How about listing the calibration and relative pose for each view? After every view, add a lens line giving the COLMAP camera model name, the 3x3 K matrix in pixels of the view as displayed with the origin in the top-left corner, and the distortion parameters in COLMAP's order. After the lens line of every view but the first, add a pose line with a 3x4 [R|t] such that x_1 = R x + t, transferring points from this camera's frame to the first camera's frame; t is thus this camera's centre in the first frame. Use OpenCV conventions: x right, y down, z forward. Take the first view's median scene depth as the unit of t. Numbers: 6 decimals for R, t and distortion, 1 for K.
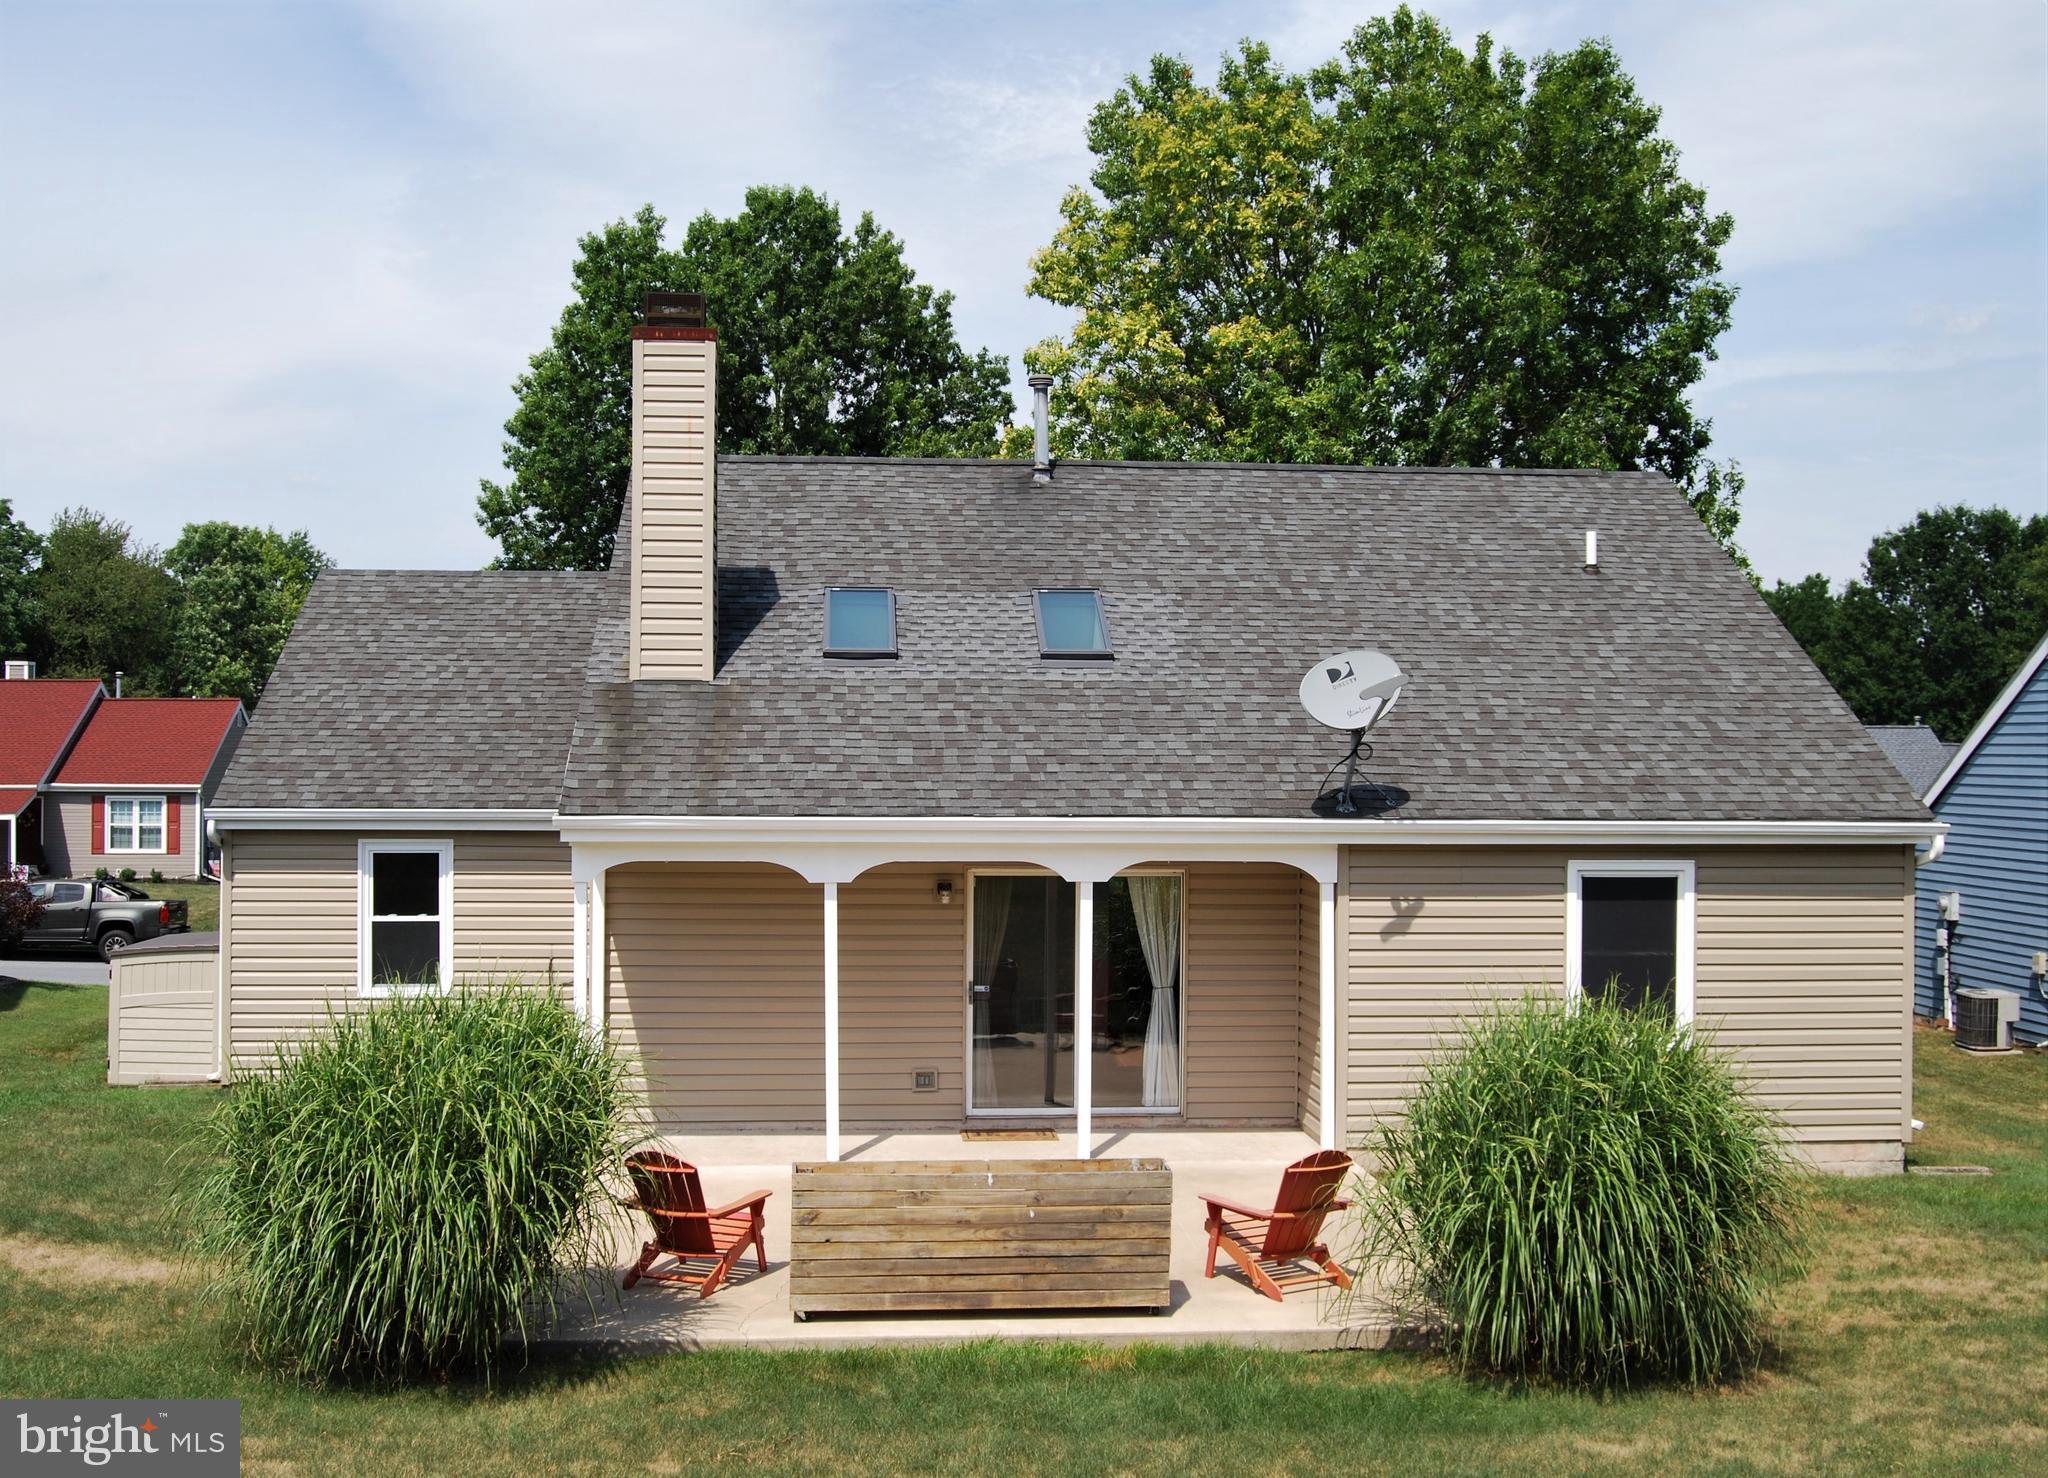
lens RADIAL K [[2193.8, 0, 1020.6], [0, 2193.8, 742.0], [0, 0, 1]] dist [-0.067484, 0.000000]
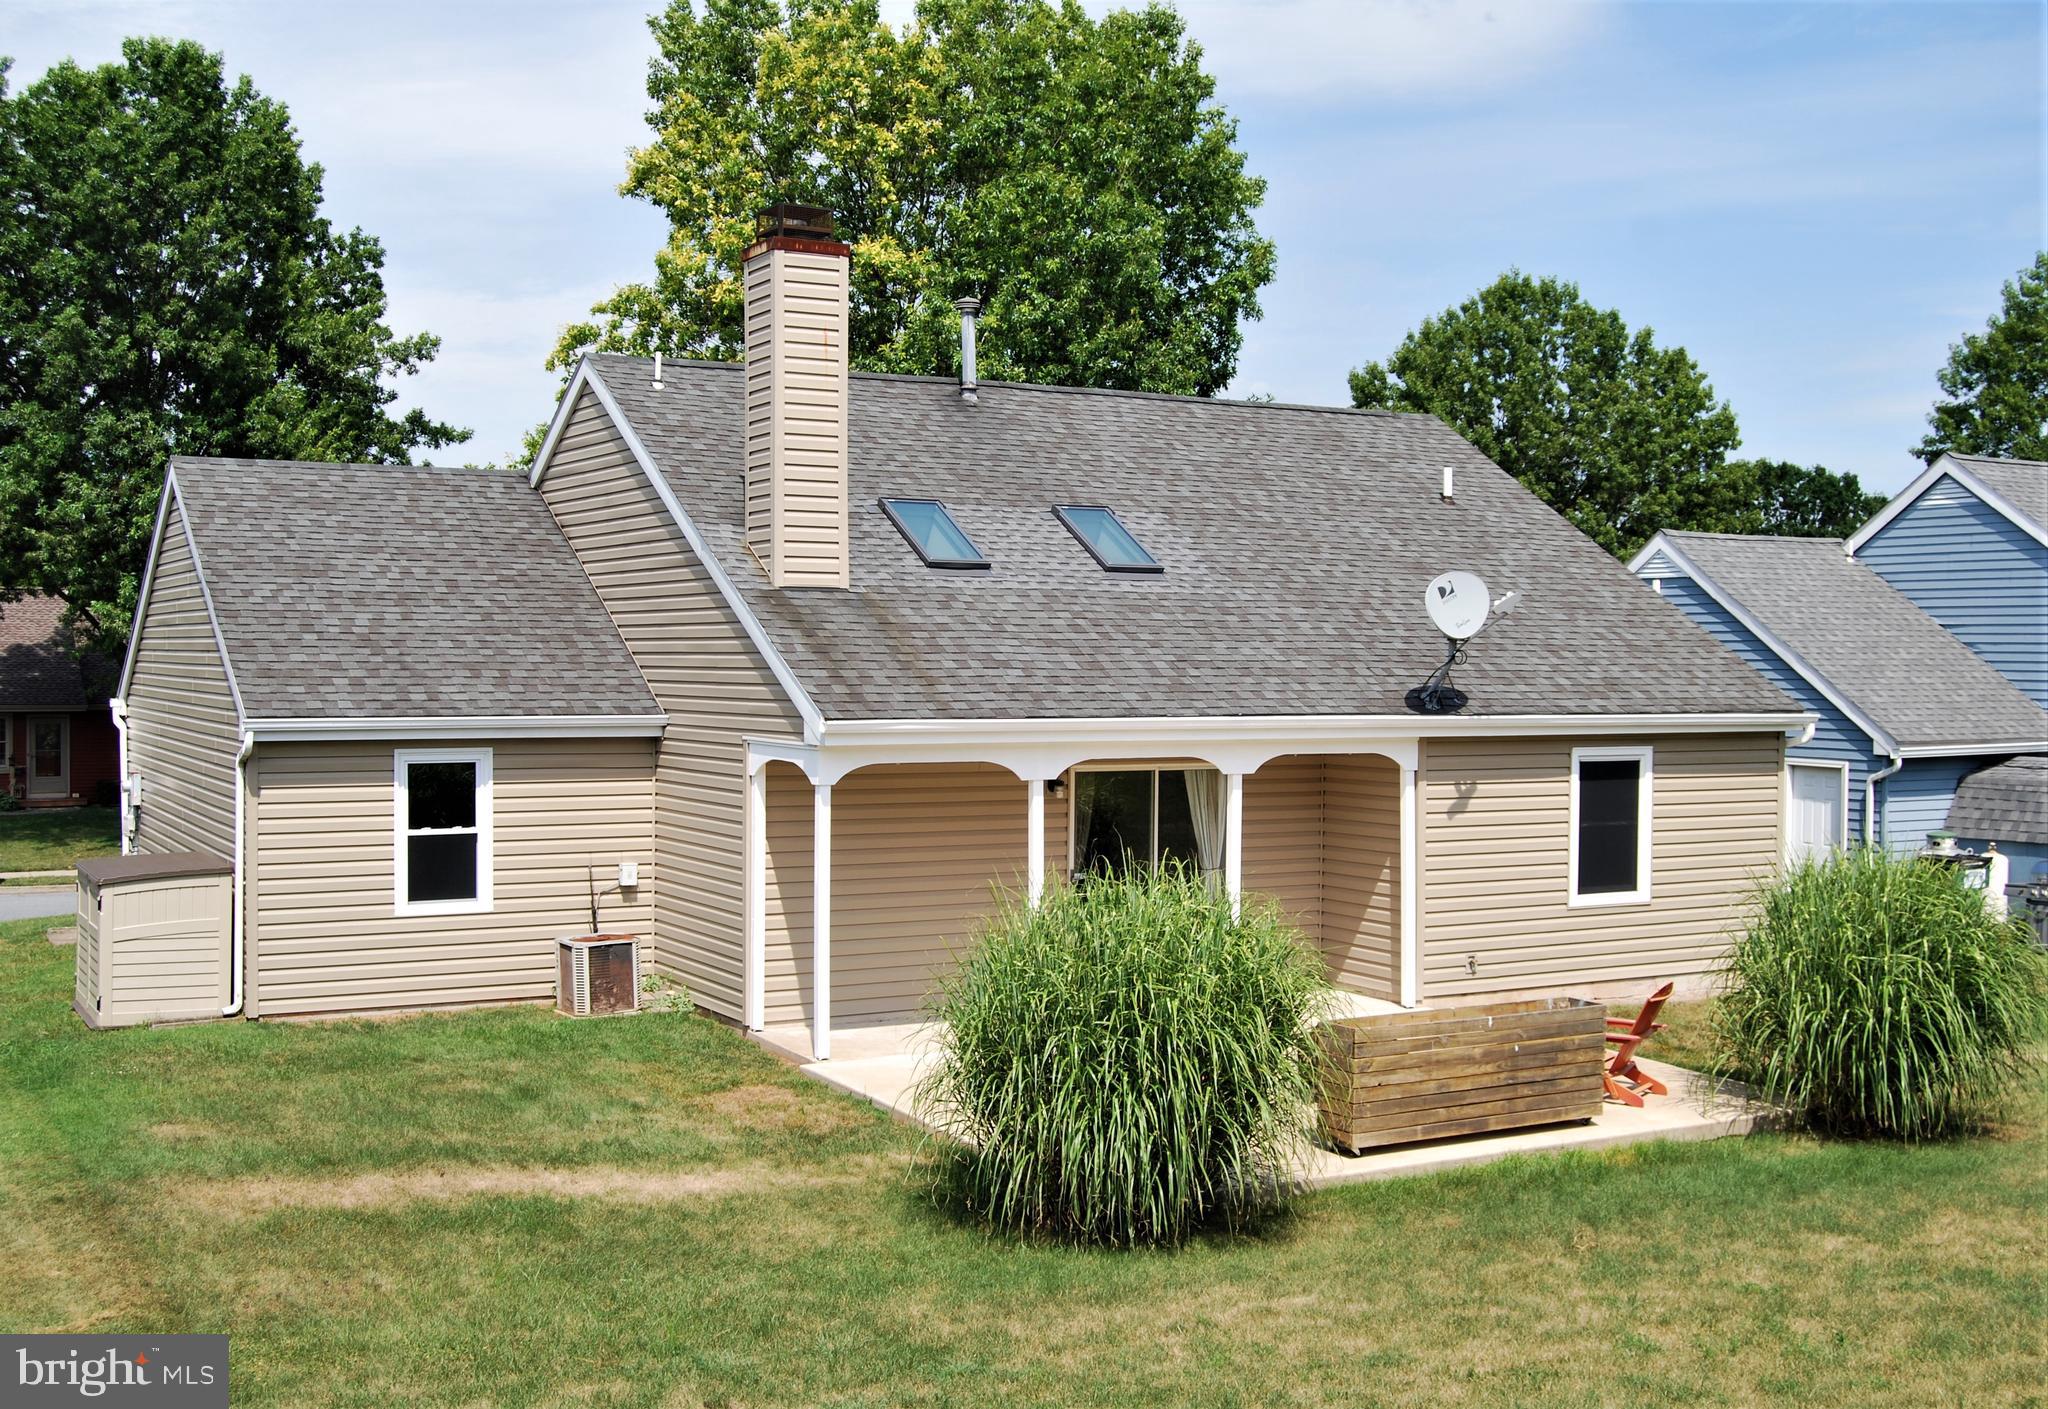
lens RADIAL K [[2227.6, 0, 1026.2], [0, 2227.6, 700.9], [0, 0, 1]] dist [-0.065601, 0.000000]
pose [[0.908606, -0.008485, 0.417568, -0.525627], [-0.002822, 0.999646, 0.026454, -0.003216], [-0.417645, -0.025215, 0.908260, 0.013752]]
